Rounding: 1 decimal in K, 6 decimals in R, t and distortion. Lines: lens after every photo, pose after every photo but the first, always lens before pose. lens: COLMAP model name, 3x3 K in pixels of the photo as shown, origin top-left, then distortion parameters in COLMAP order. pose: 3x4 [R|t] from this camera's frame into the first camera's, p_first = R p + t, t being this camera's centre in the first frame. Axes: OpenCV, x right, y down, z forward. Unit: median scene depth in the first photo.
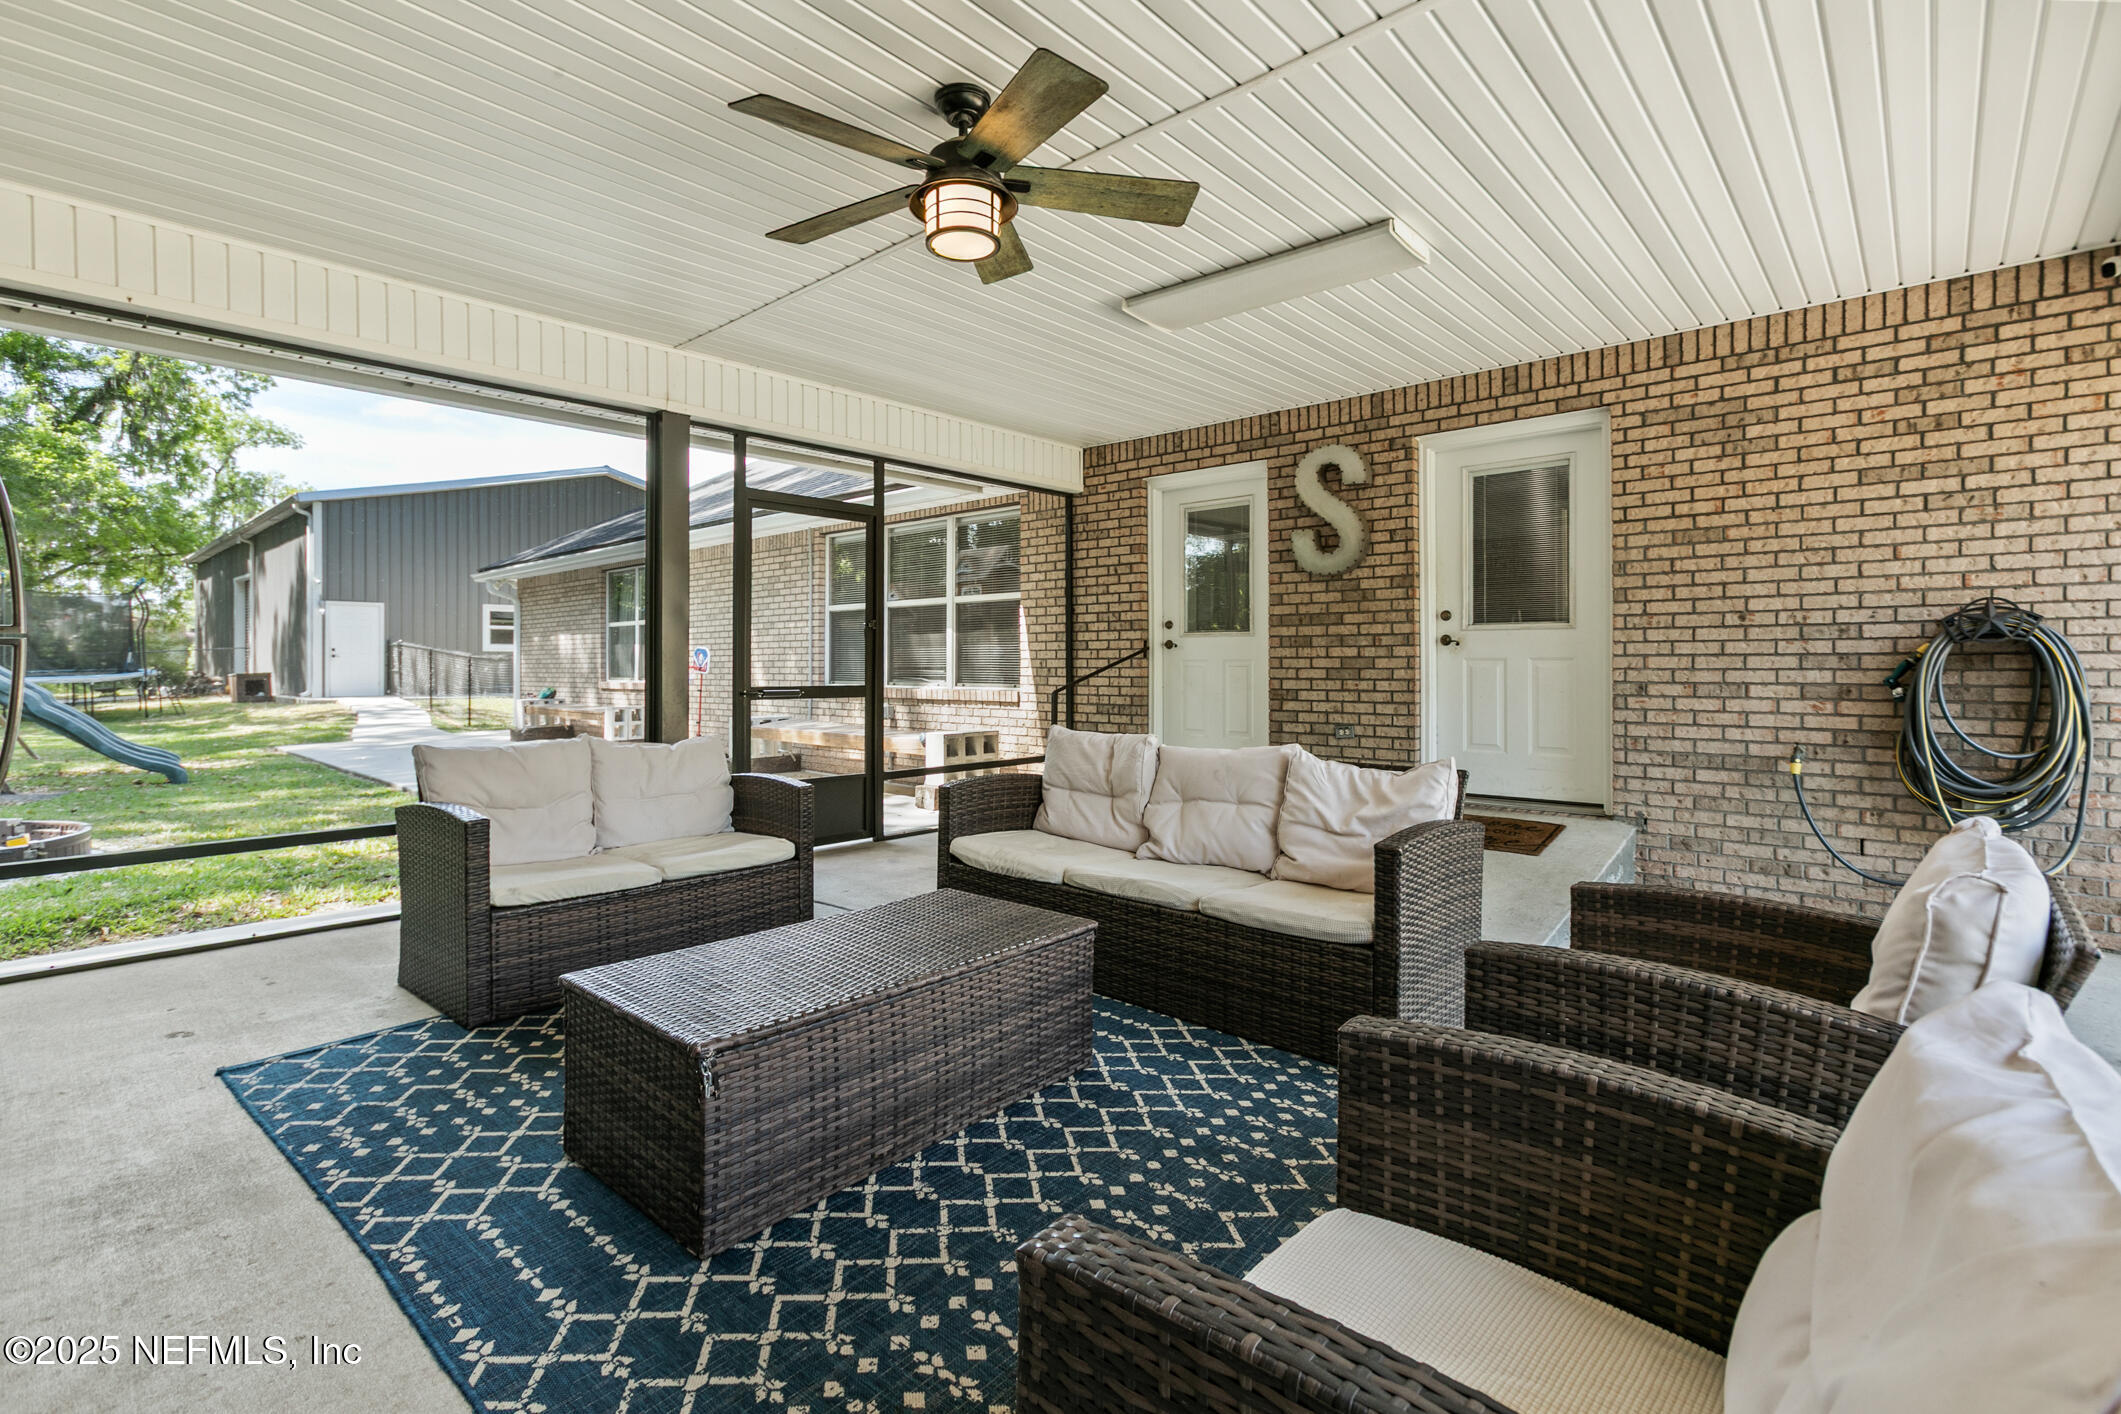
lens RADIAL K [[970.8, 0, 1014.8], [0, 970.8, 663.2], [0, 0, 1]] dist [-0.025825, 0.026890]
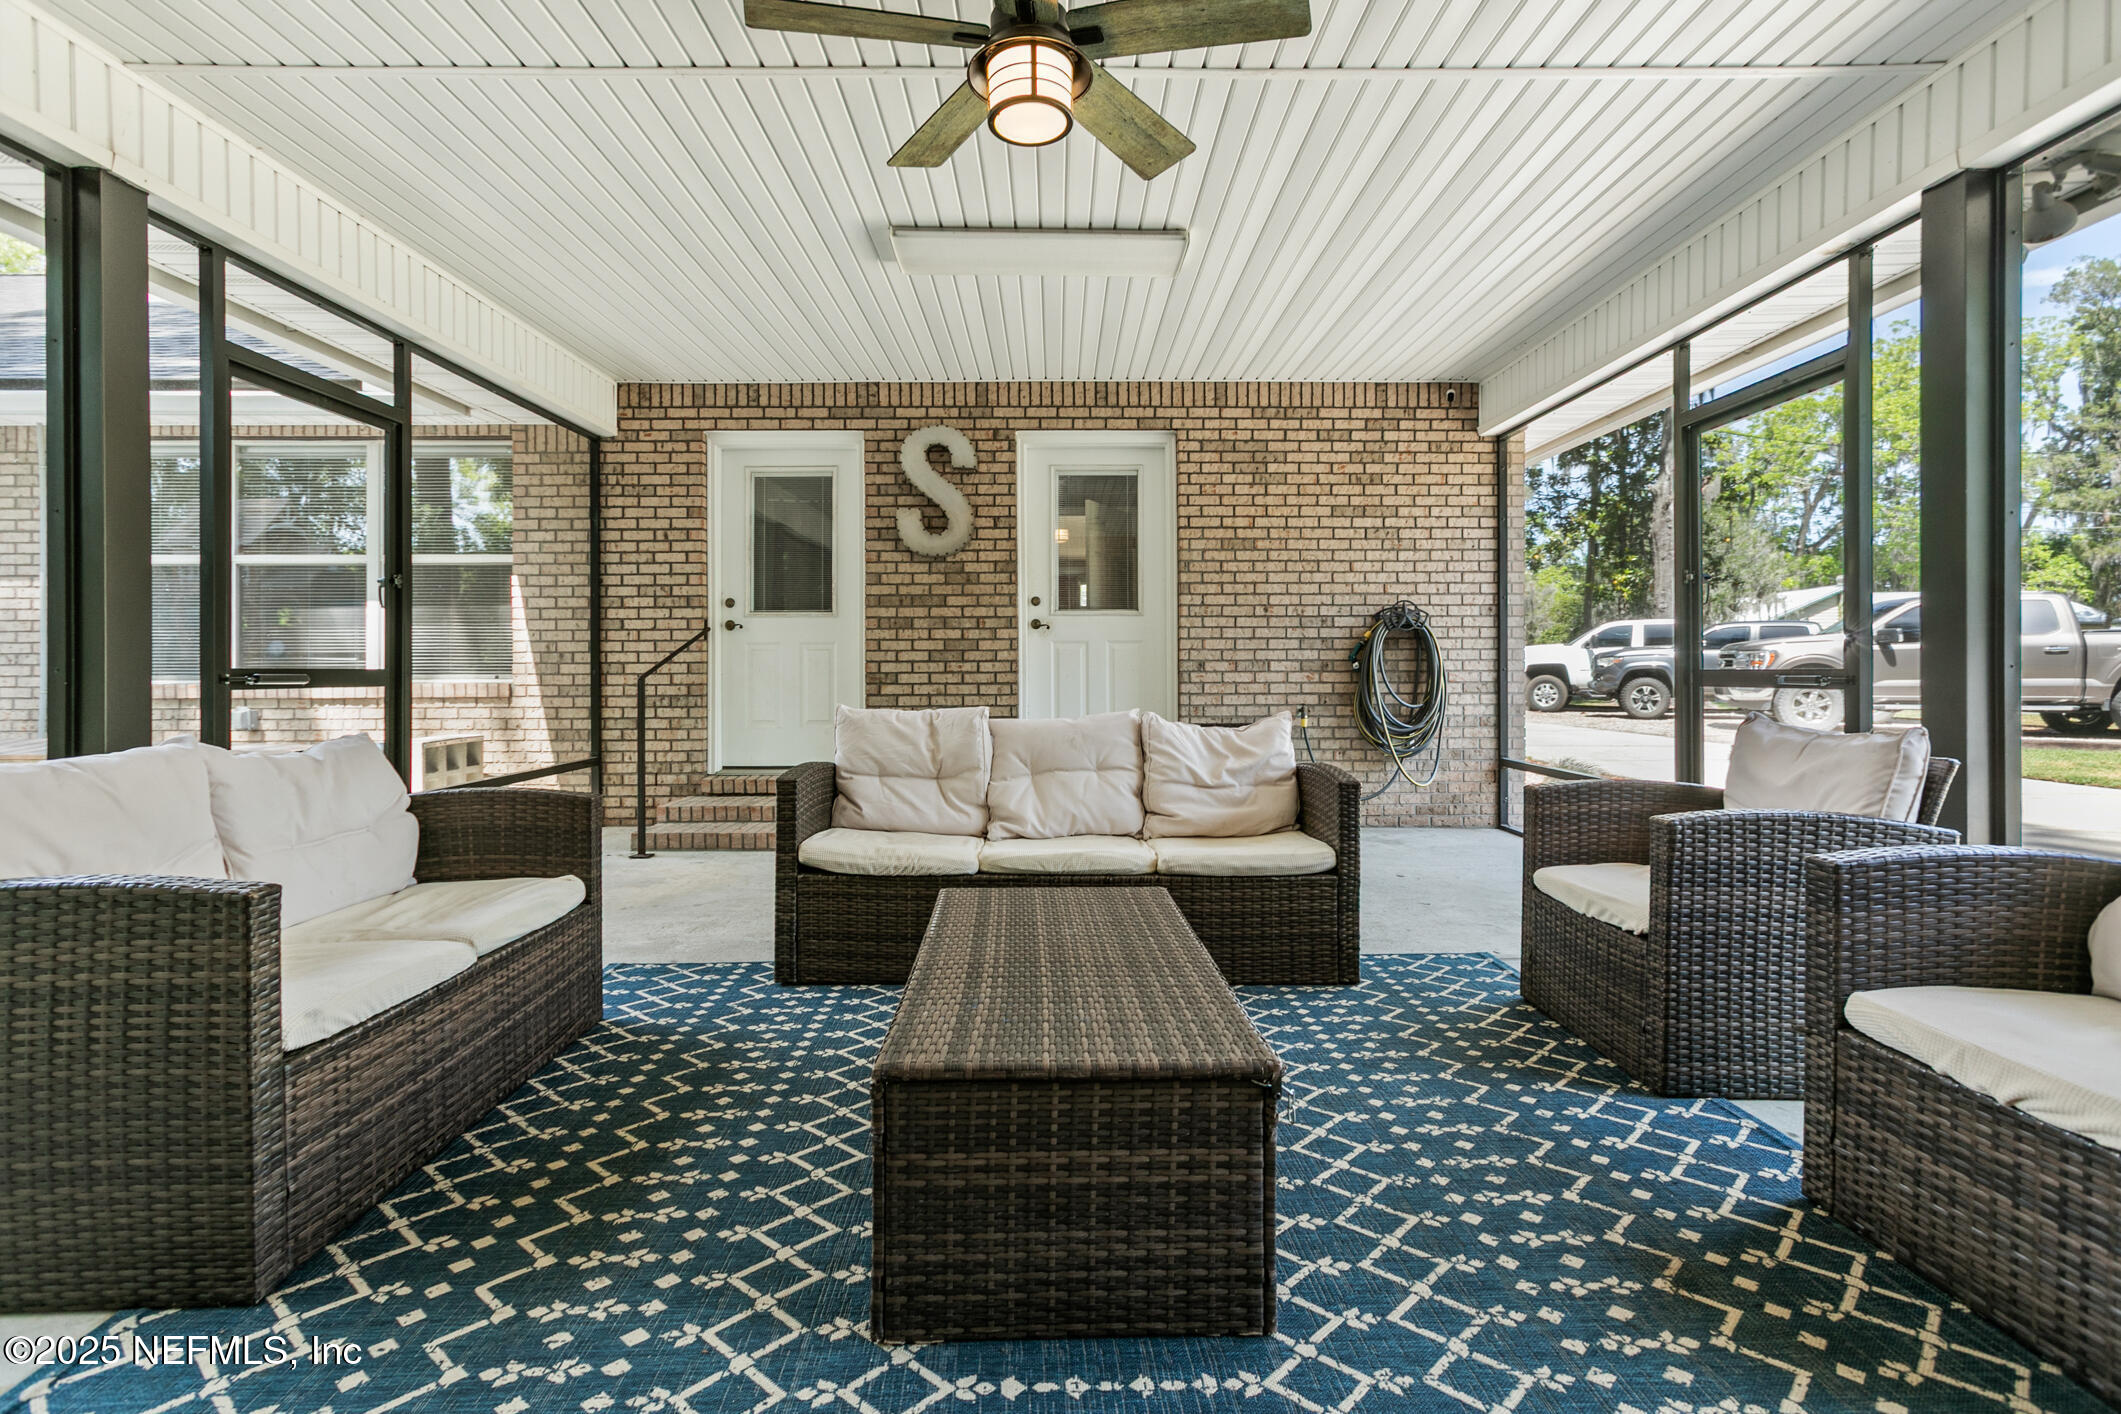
lens RADIAL K [[1015.6, 0, 1065.4], [0, 1015.6, 669.4], [0, 0, 1]] dist [-0.042544, 0.034951]
pose [[0.722673, -0.003889, 0.691179, -0.309562], [0.002477, 0.999992, 0.003037, 0.022771], [-0.691185, -0.000482, 0.722678, 0.161786]]
